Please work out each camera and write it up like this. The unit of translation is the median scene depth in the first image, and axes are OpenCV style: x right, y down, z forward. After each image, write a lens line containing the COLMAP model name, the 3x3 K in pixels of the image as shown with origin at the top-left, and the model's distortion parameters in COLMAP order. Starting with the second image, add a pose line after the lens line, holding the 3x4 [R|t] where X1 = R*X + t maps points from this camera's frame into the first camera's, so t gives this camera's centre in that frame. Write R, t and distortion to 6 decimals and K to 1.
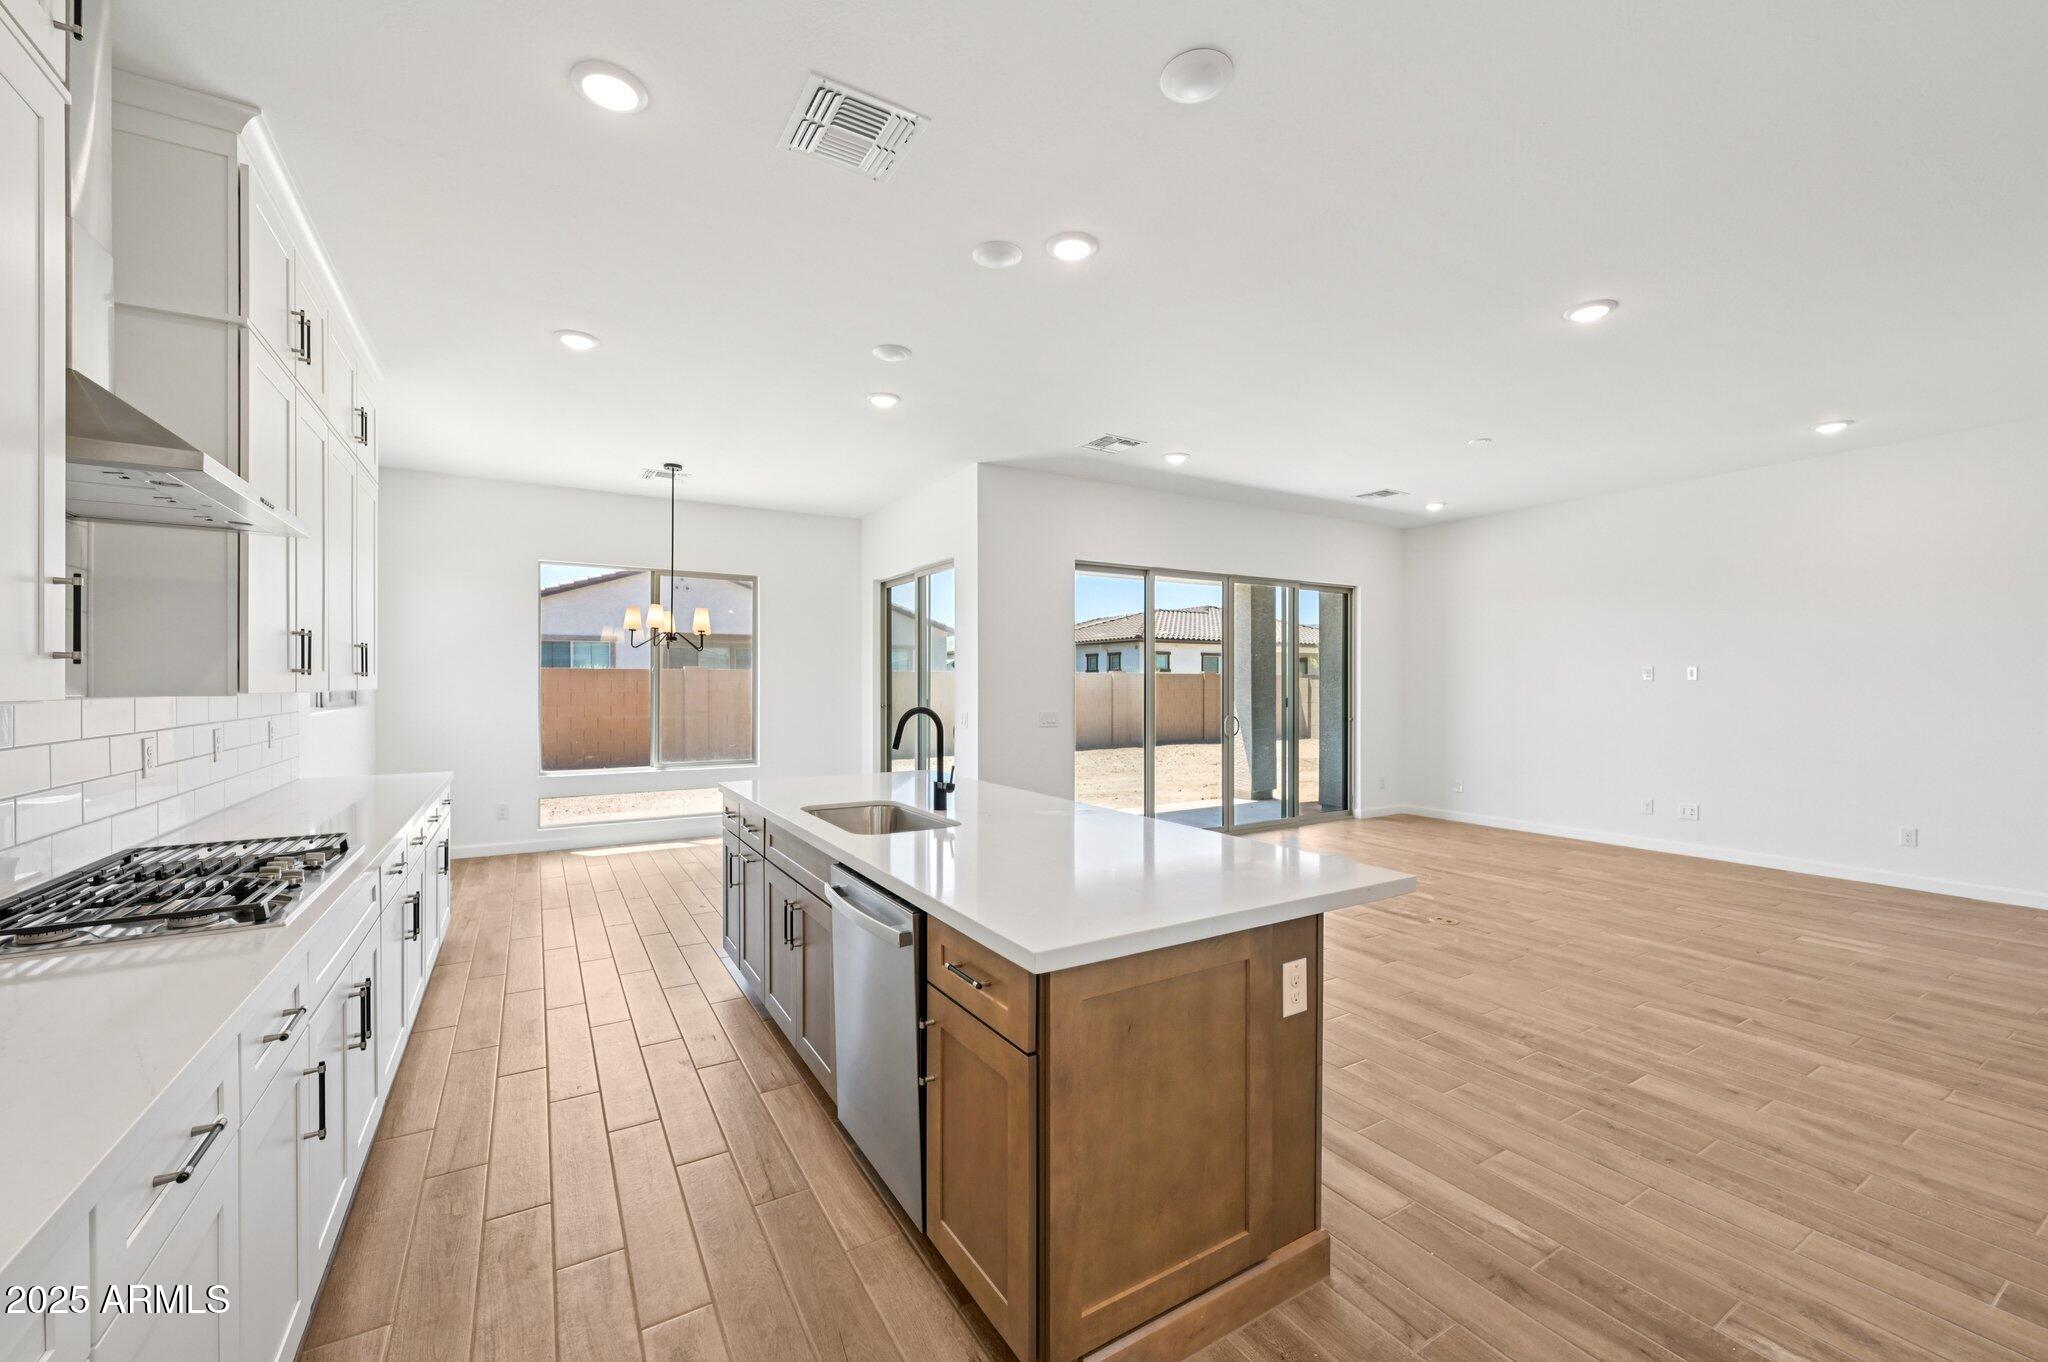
lens RADIAL K [[814.4, 0, 1025.0], [0, 814.4, 682.9], [0, 0, 1]] dist [-0.002040, -0.000035]
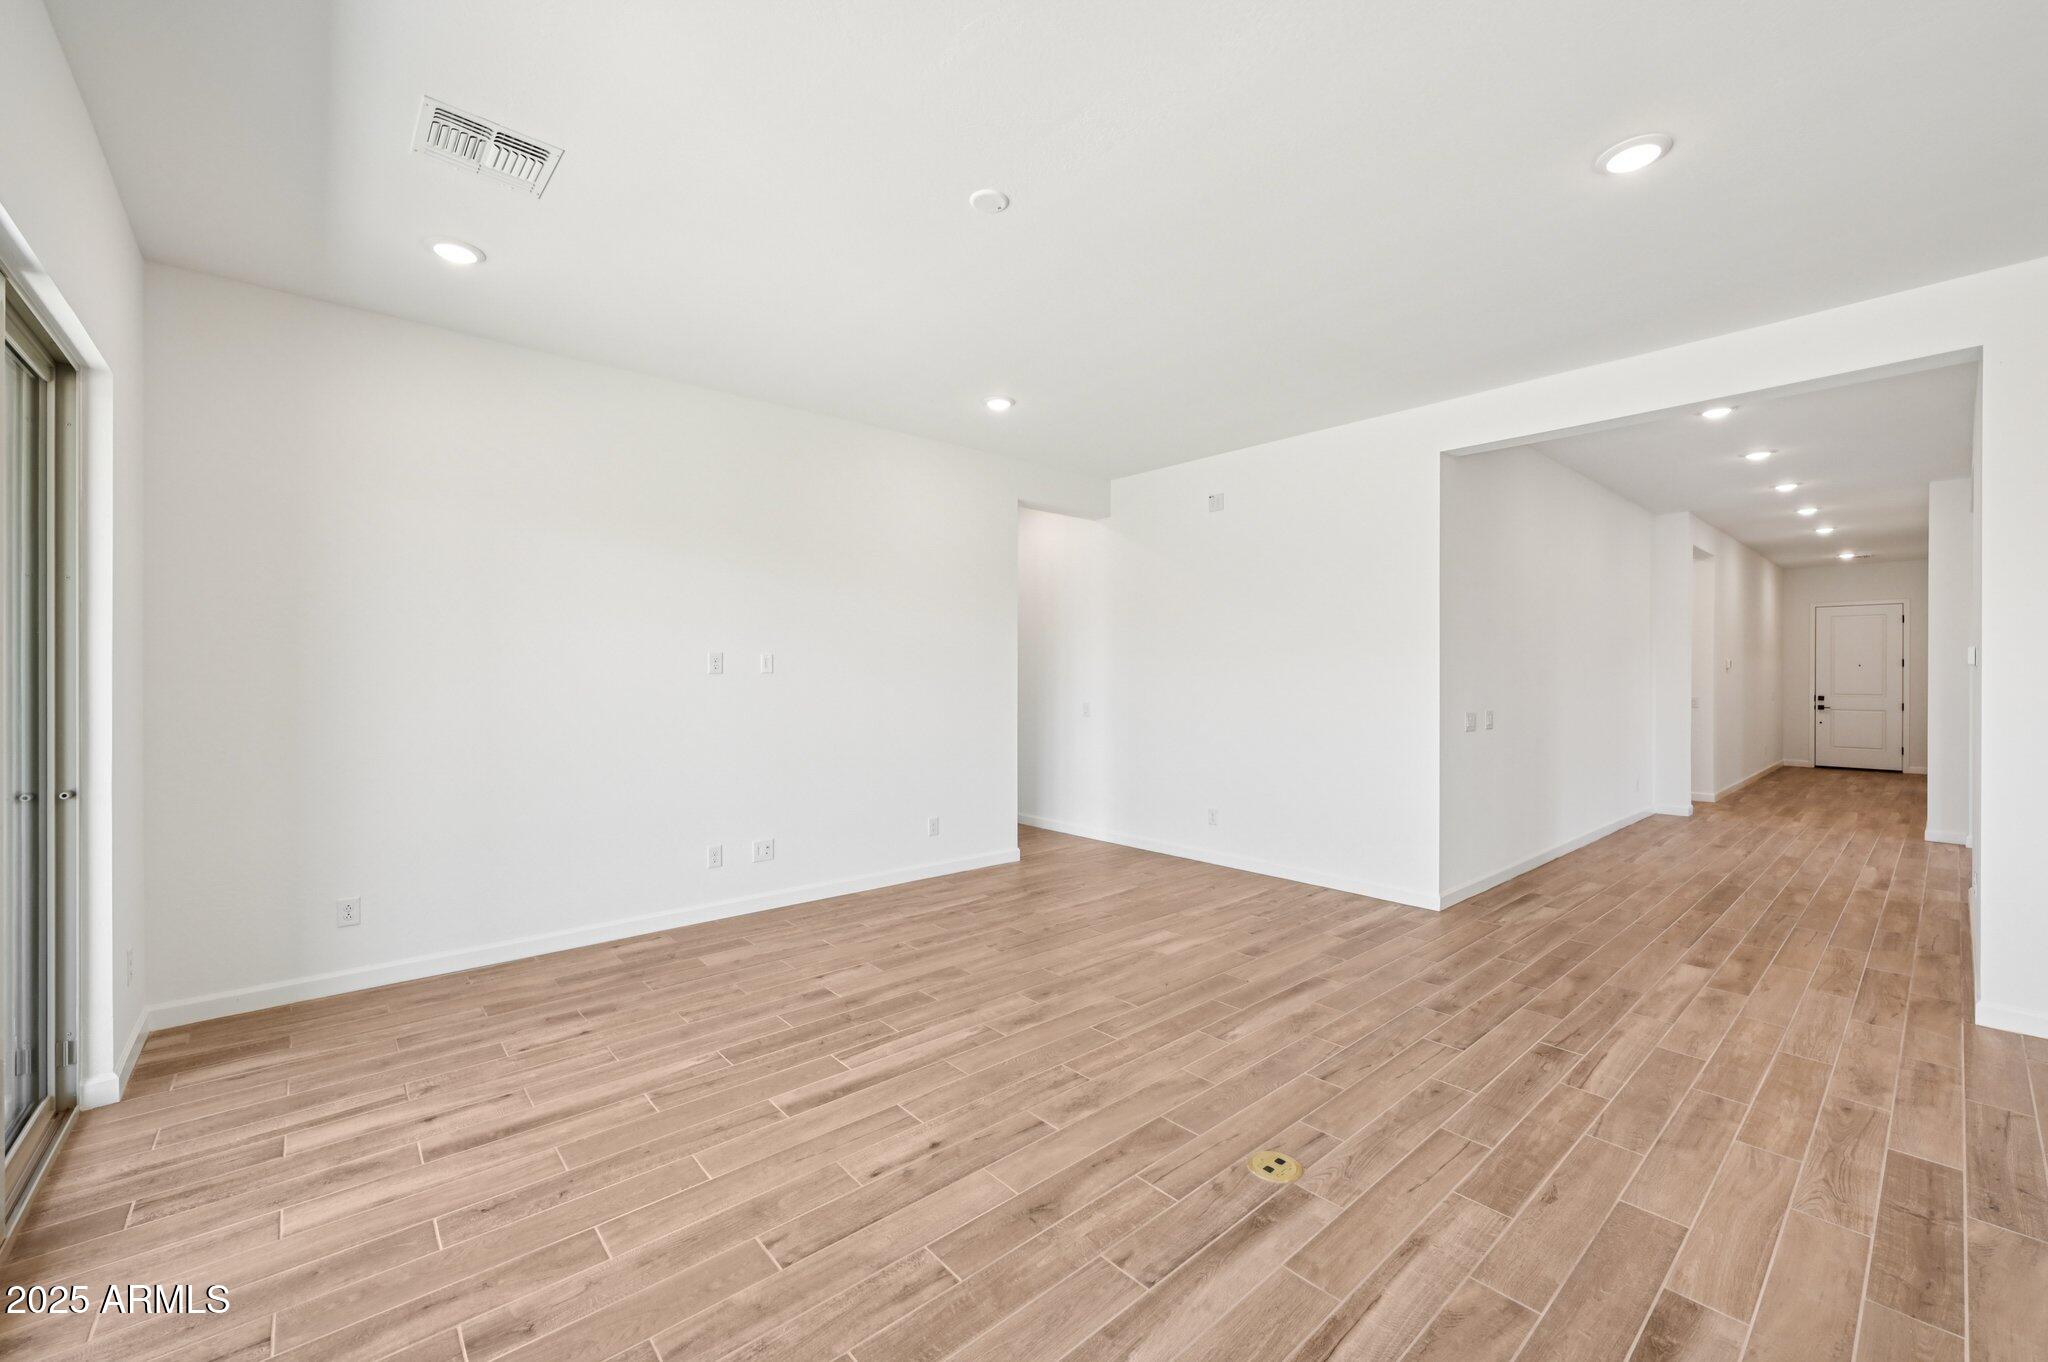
lens RADIAL K [[814.4, 0, 1023.1], [0, 814.4, 677.1], [0, 0, 1]] dist [-0.002040, -0.000035]
pose [[-0.170098, -0.001422, 0.985426, 0.077154], [0.001745, 0.999997, 0.001745, -0.001663], [-0.985426, 0.002016, -0.170095, 1.531096]]
